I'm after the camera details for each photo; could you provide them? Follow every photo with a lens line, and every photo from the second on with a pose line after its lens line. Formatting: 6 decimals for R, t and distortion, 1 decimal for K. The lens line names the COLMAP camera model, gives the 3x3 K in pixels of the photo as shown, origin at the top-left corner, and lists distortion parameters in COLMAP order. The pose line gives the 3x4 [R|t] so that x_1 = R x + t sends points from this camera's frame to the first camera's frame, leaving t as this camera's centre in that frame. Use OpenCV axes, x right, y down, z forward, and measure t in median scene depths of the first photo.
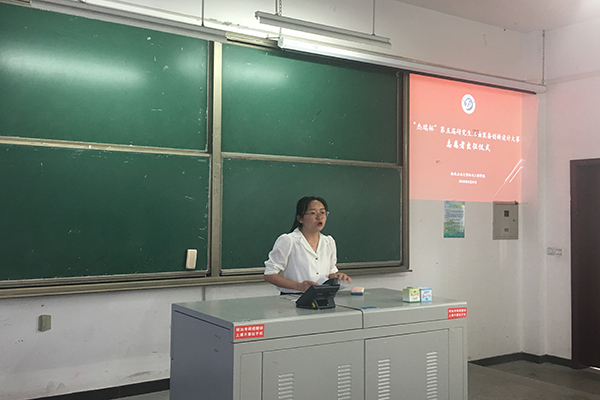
lens RADIAL K [[615.7, 0, 298.6], [0, 615.7, 197.1], [0, 0, 1]] dist [0.053557, 0.000000]
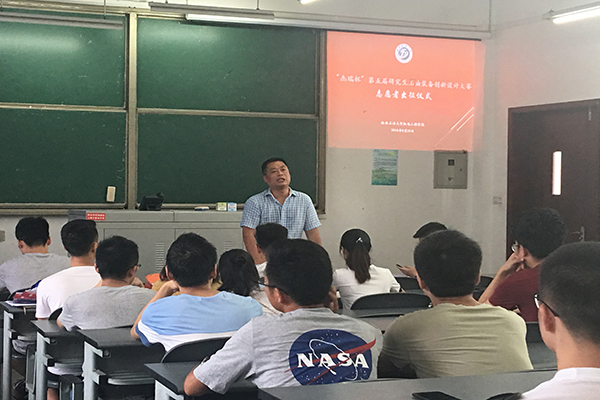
lens RADIAL K [[1103.3, 0, 301.6], [0, 1103.3, 200.6], [0, 0, 1]] dist [0.060851, 0.000000]
pose [[0.987323, 0.001990, -0.158709, 0.402632], [0.004075, 0.999274, 0.037880, 0.020871], [0.158669, -0.038046, 0.986598, -0.826046]]
